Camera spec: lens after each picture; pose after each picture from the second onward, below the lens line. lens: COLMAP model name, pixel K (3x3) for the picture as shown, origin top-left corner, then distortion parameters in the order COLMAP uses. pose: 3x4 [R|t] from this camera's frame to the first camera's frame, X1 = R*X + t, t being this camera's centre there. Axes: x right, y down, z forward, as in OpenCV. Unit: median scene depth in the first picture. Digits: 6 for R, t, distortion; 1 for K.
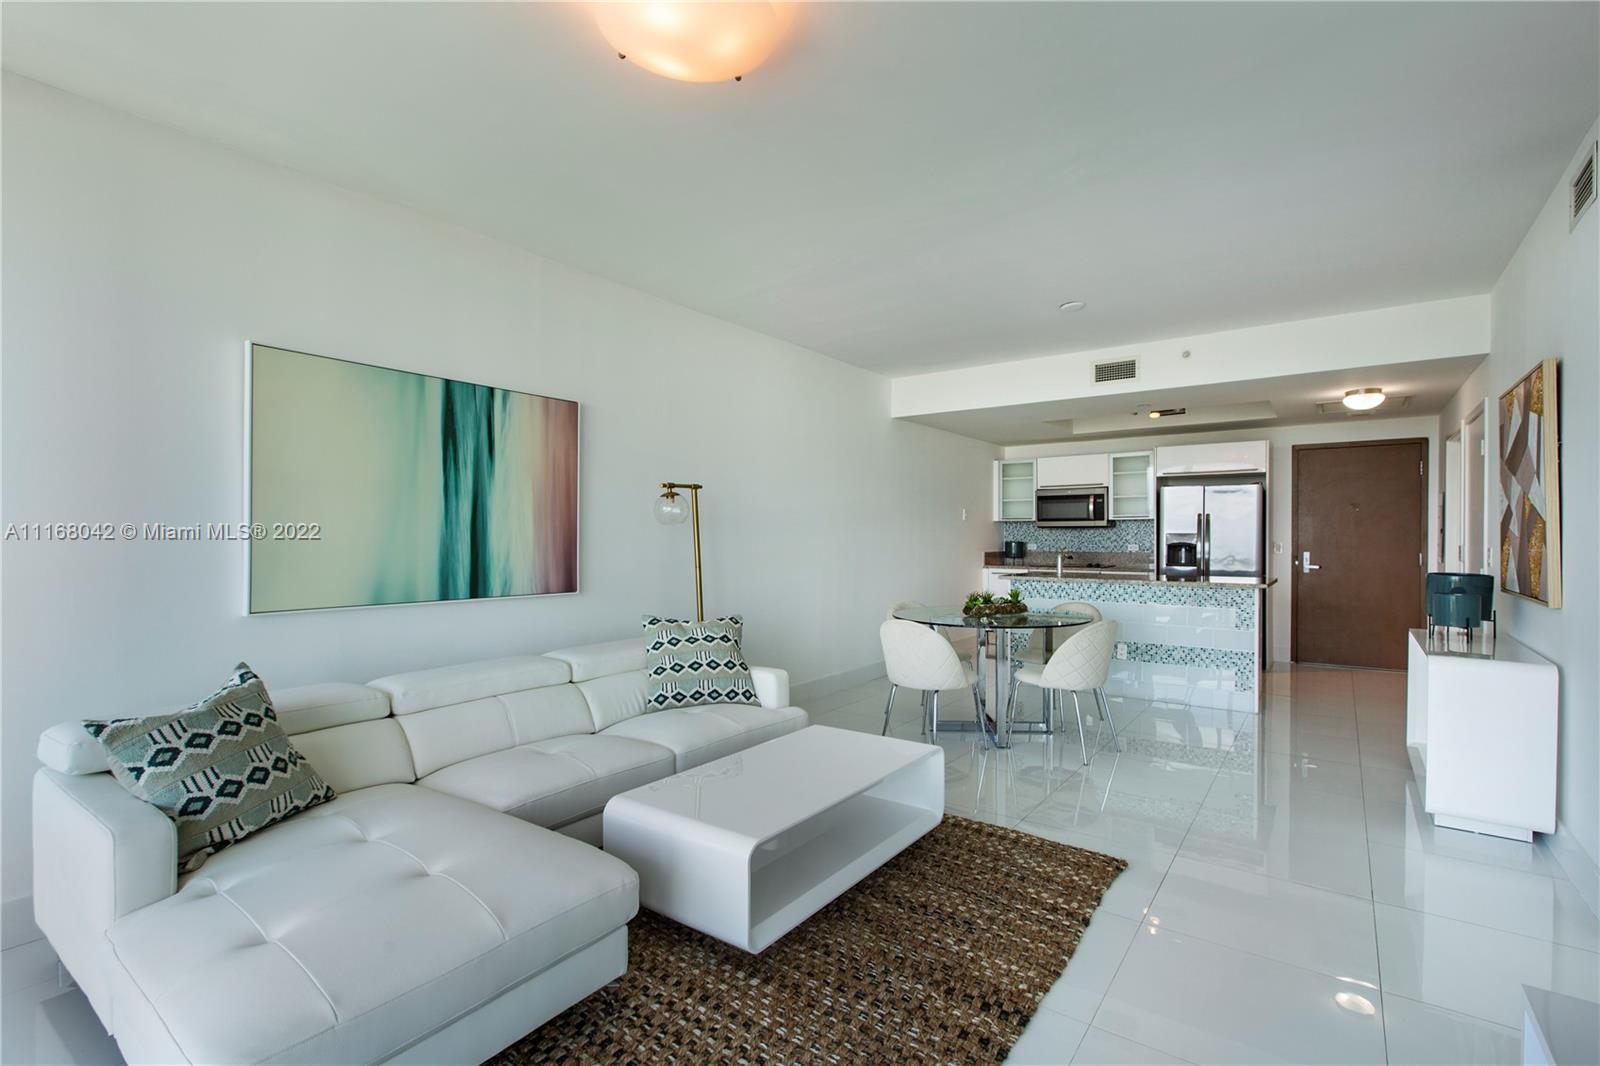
lens RADIAL K [[750.3, 0, 799.9], [0, 750.3, 535.4], [0, 0, 1]] dist [-0.000703, 0.000011]
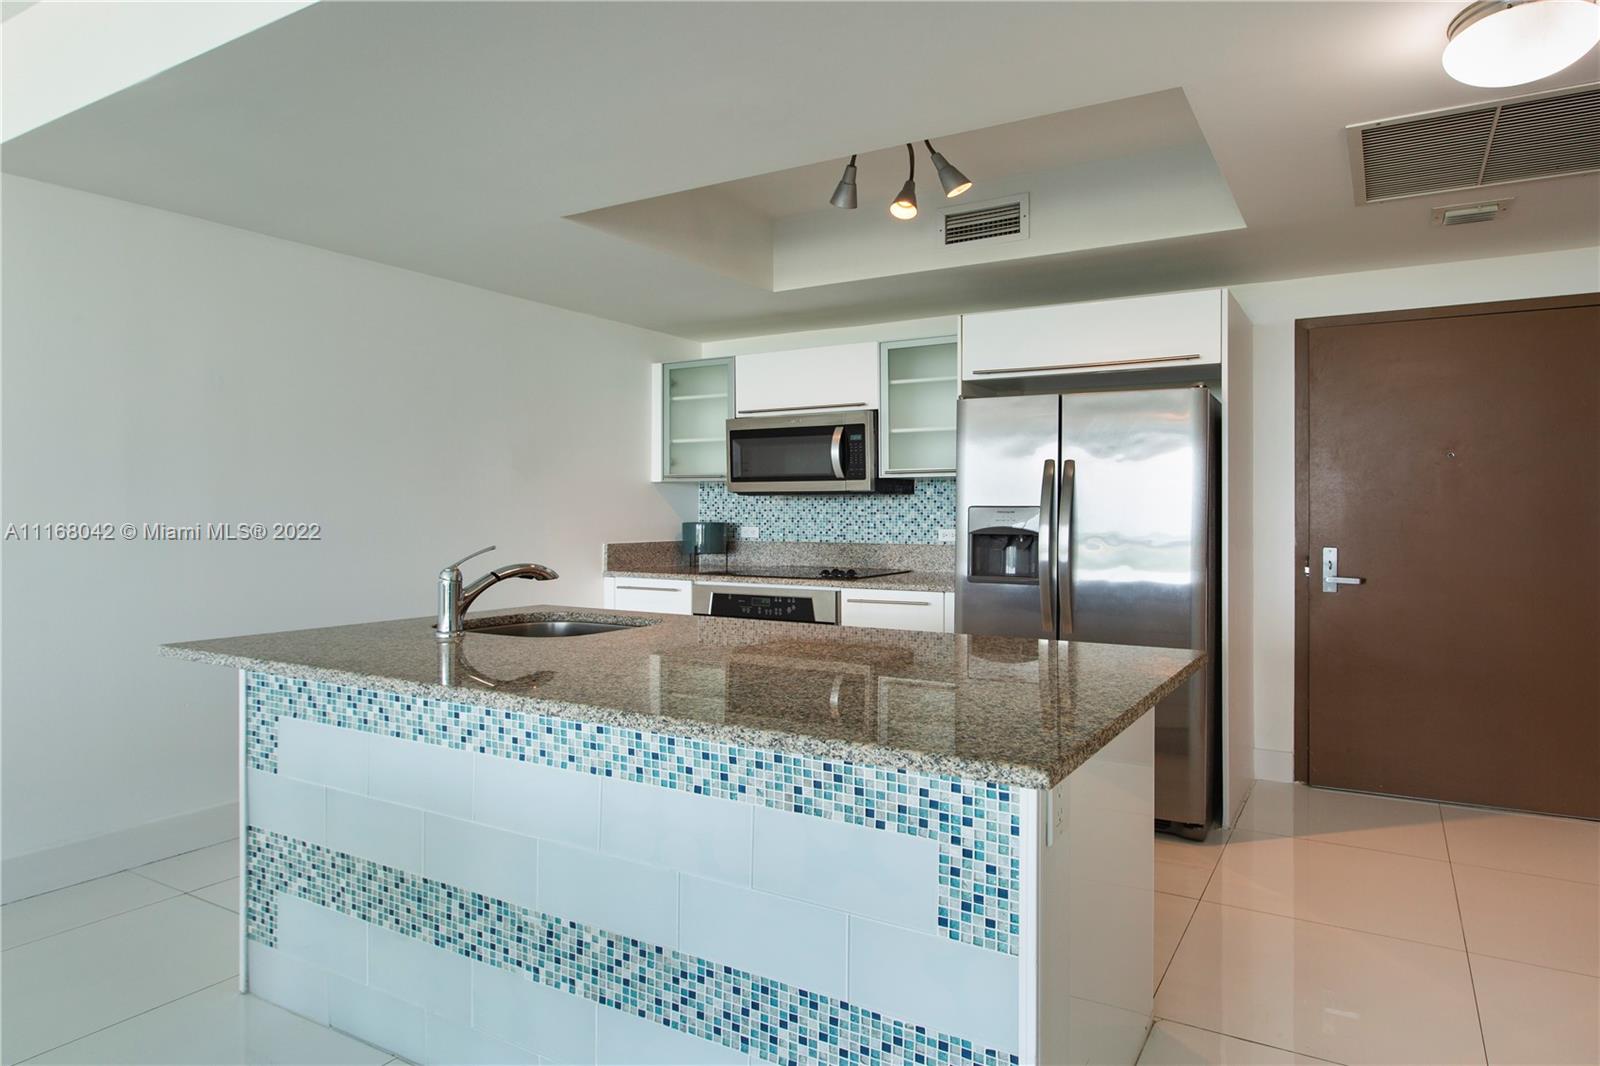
lens RADIAL K [[636.0, 0, 795.3], [0, 636.0, 505.6], [0, 0, 1]] dist [-0.000415, -0.000097]
pose [[0.992266, 0.001612, -0.124122, 0.421343], [-0.002526, 0.999971, -0.007202, -0.000188], [0.124107, 0.007460, 0.992241, 0.604980]]
